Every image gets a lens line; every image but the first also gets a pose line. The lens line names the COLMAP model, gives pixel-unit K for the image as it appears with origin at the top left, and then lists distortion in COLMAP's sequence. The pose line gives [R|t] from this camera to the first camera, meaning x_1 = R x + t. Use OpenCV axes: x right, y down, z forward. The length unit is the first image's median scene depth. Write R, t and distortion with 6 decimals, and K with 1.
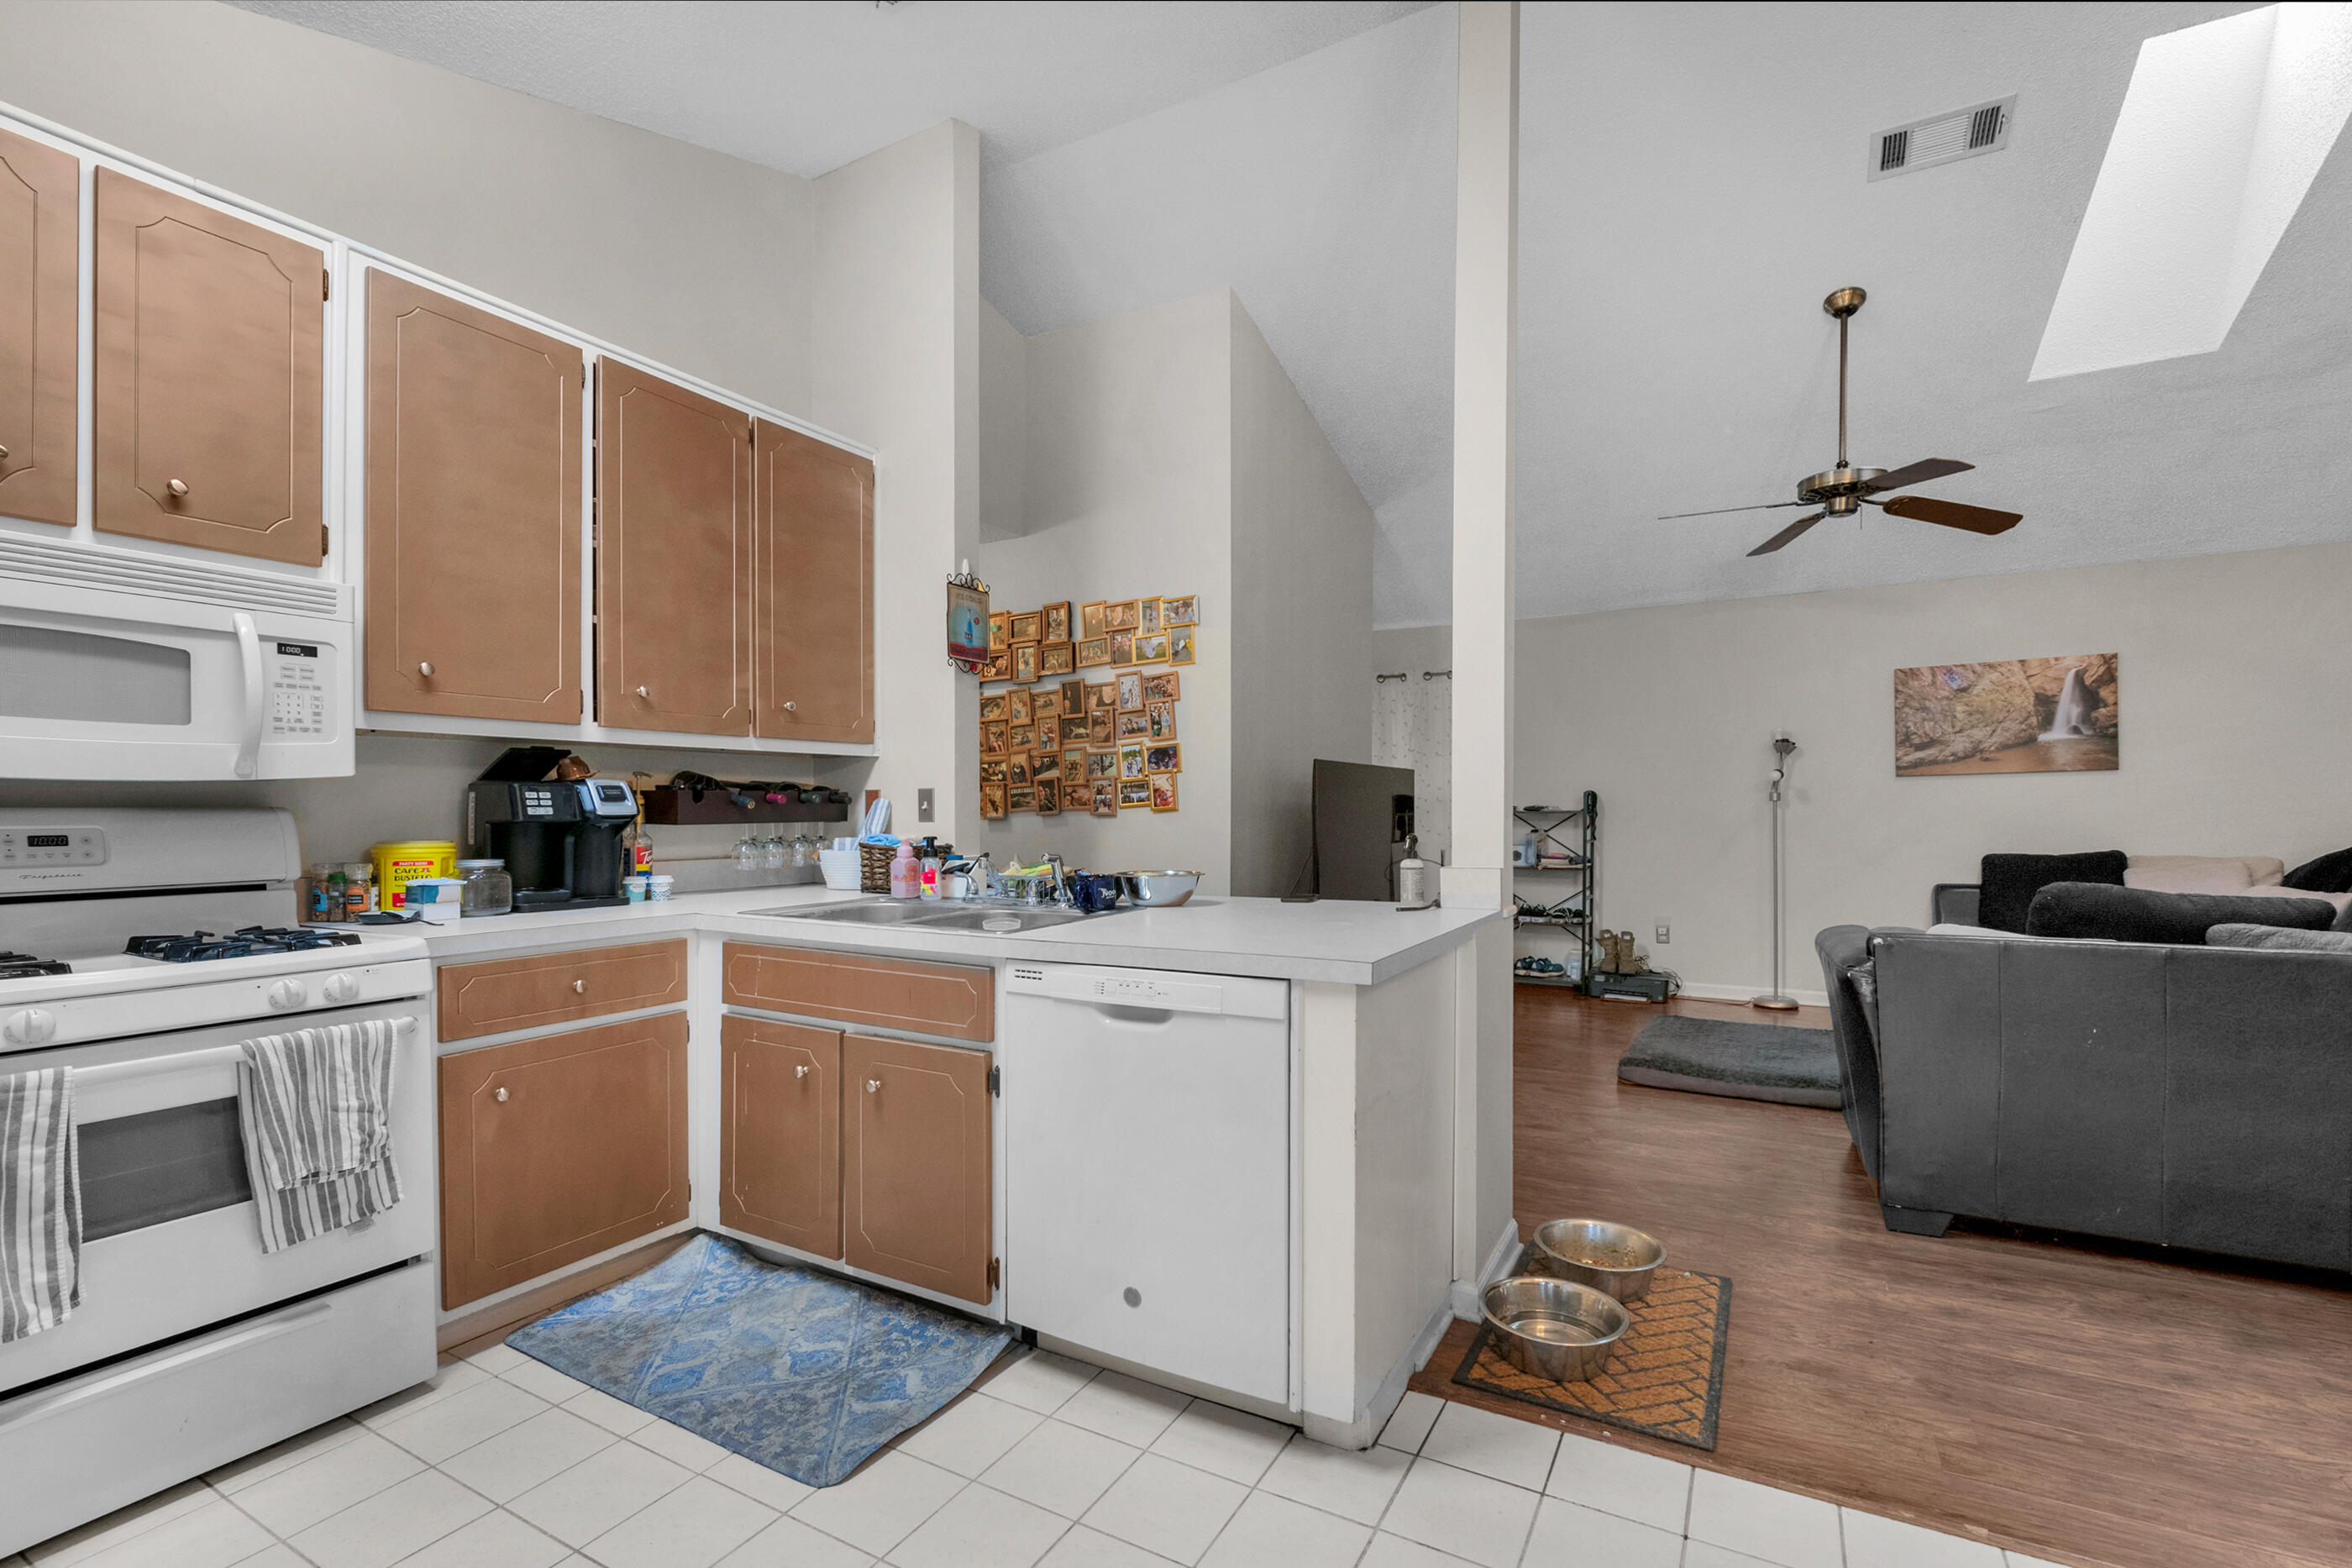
lens RADIAL K [[945.3, 0, 1178.5], [0, 945.3, 821.1], [0, 0, 1]] dist [-0.000881, -0.000741]
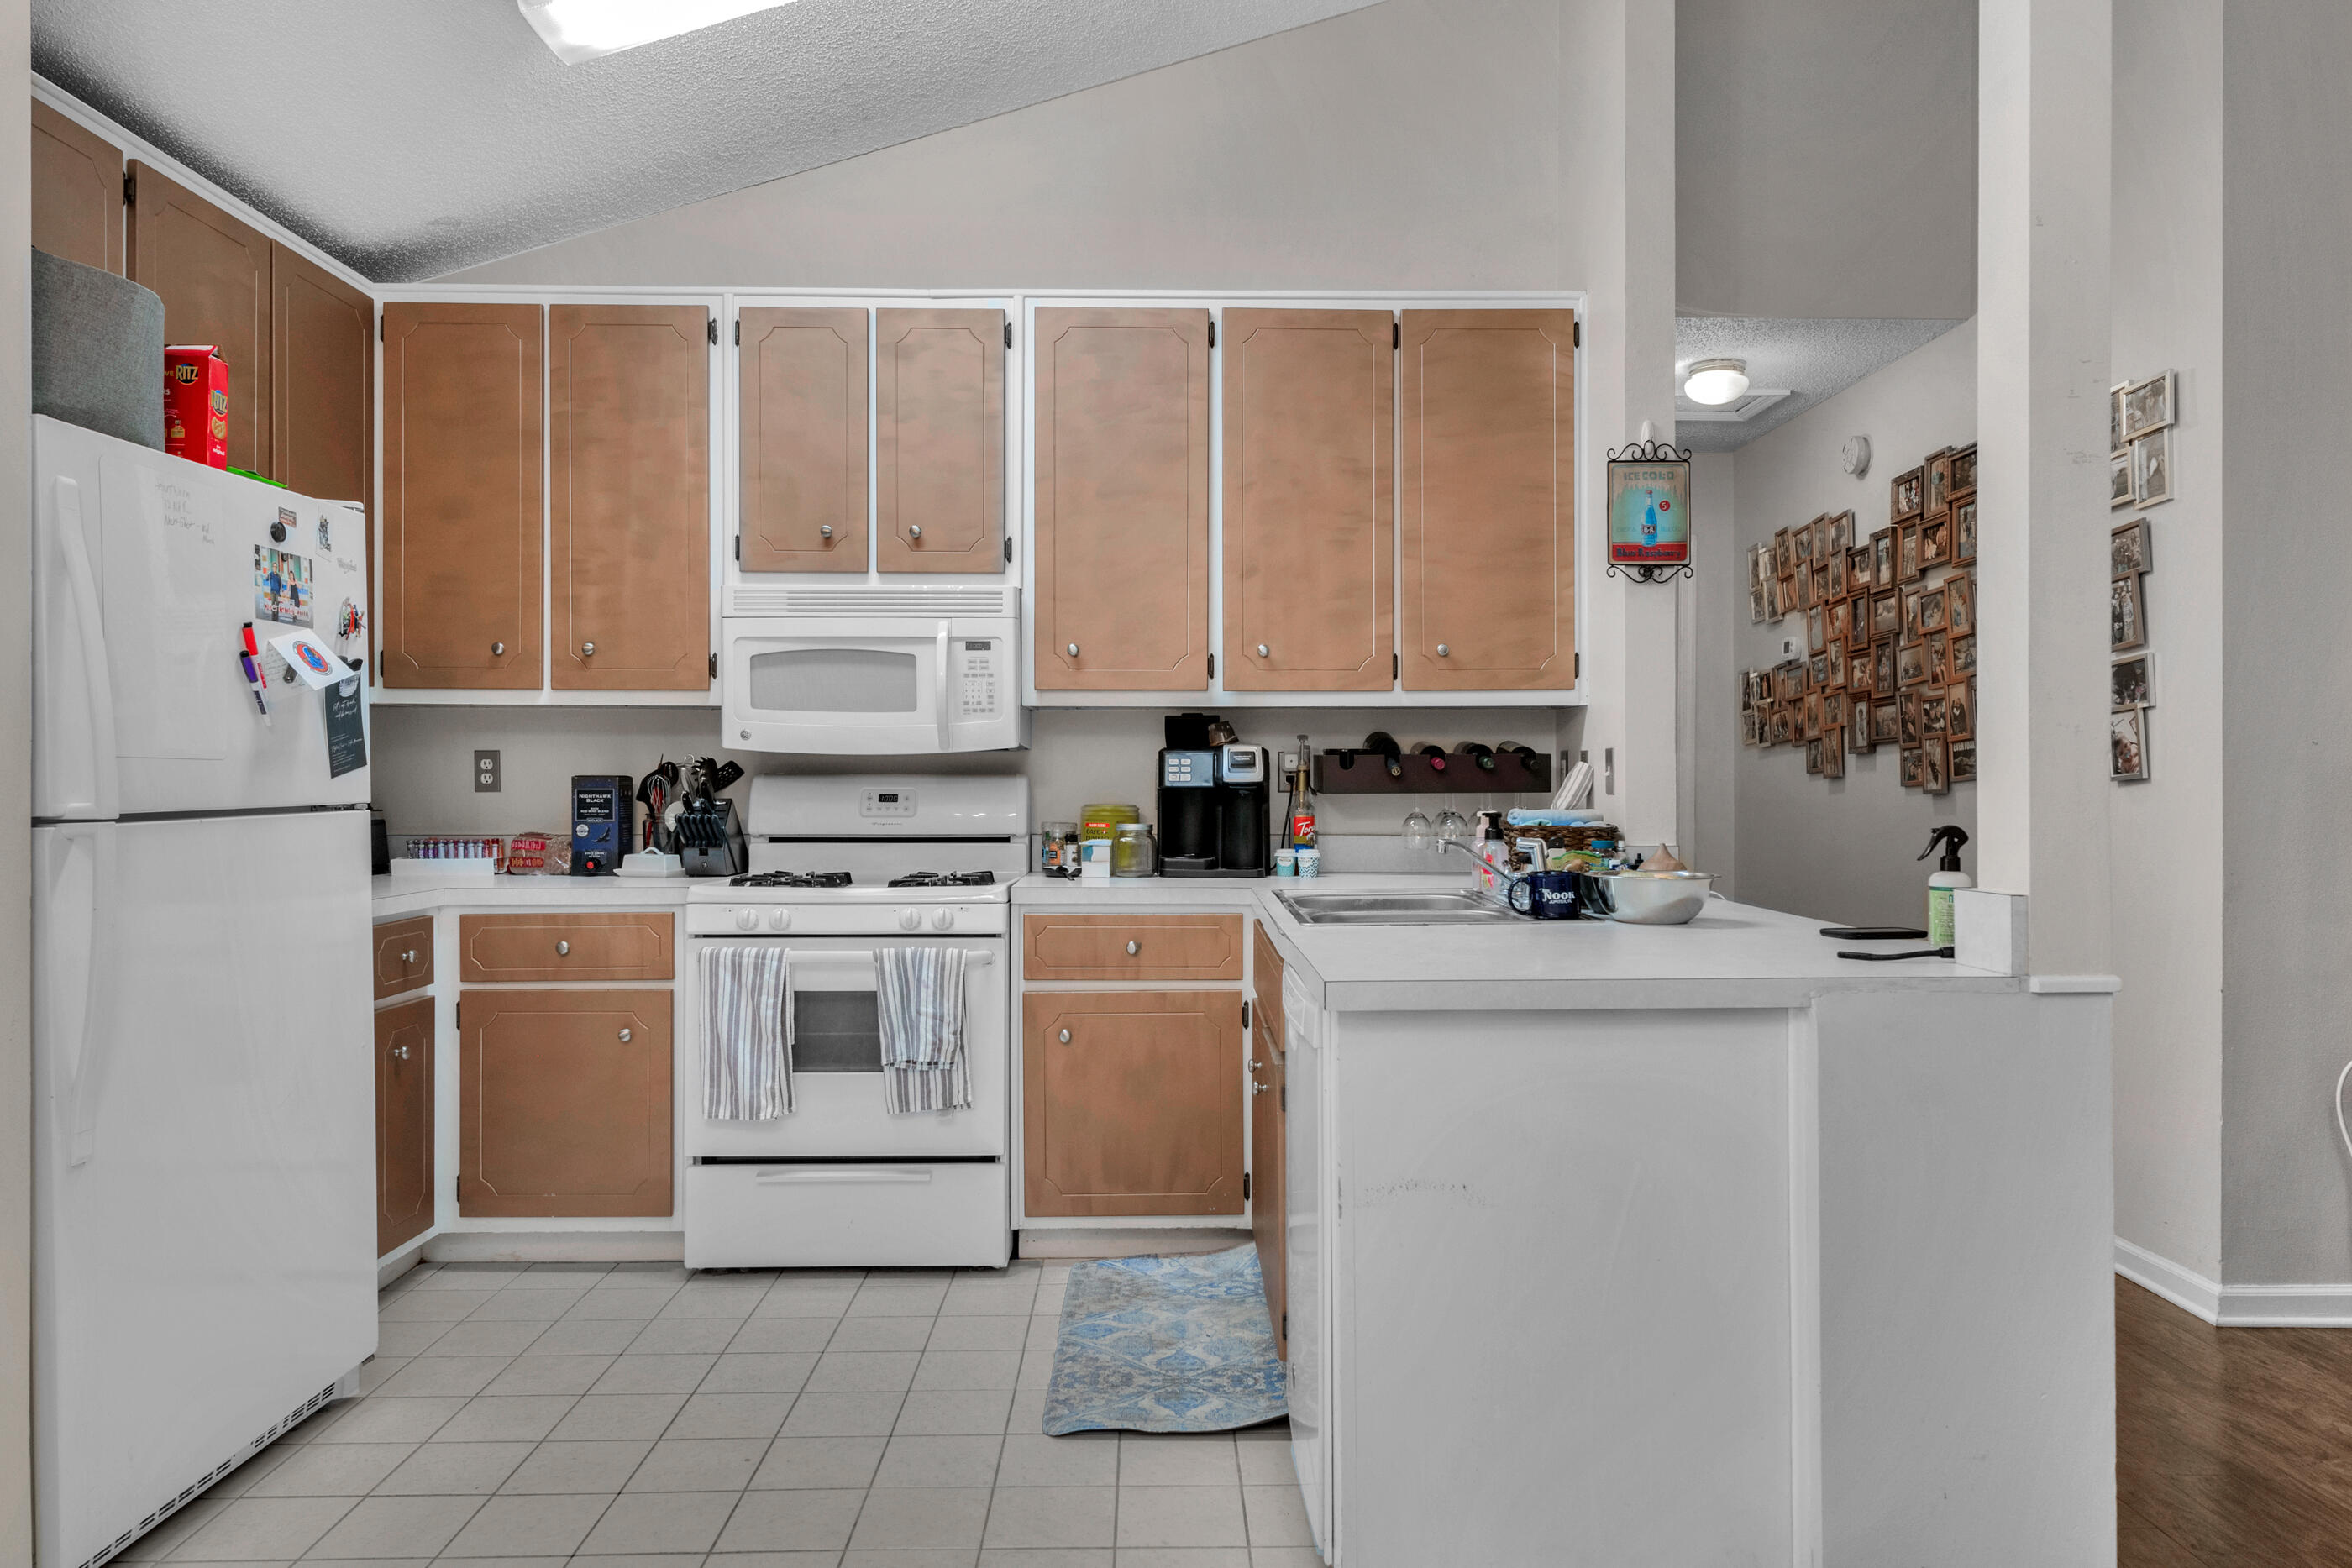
lens RADIAL K [[1478.0, 0, 1176.0], [0, 1478.0, 784.0], [0, 0, 1]] dist [0.024380, -0.000729]
pose [[0.538846, 0.007131, -0.842374, 0.781560], [-0.012711, 0.999919, 0.000334, -0.005314], [0.842308, 0.010527, 0.538893, 0.175195]]
